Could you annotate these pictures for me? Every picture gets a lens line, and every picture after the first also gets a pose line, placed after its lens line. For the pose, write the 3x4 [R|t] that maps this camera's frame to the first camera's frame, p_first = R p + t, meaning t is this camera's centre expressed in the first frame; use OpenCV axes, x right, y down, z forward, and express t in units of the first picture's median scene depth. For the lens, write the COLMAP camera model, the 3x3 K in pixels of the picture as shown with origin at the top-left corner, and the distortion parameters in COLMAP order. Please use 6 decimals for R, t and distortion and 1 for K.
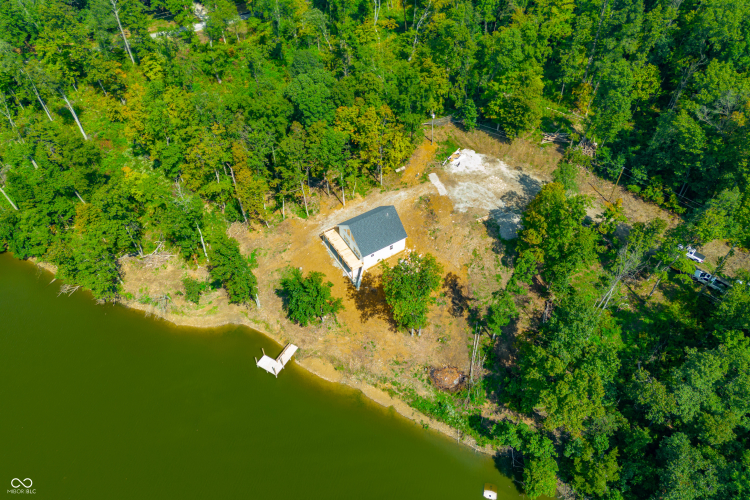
lens RADIAL K [[543.6, 0, 374.3], [0, 543.6, 250.6], [0, 0, 1]] dist [0.024532, -0.014462]
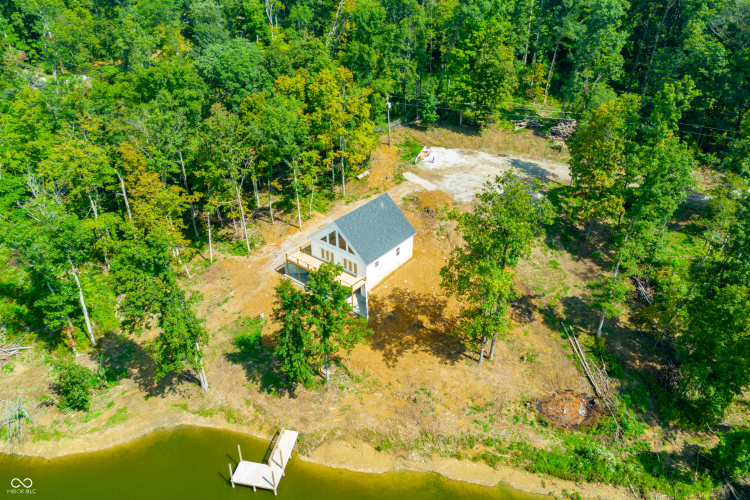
lens RADIAL K [[543.6, 0, 375.0], [0, 543.6, 252.5], [0, 0, 1]] dist [0.024532, -0.014462]
pose [[0.946602, -0.164917, 0.277032, -0.179040], [0.234808, 0.941470, -0.241866, 0.149092], [-0.220929, 0.294000, 0.929922, 0.390817]]
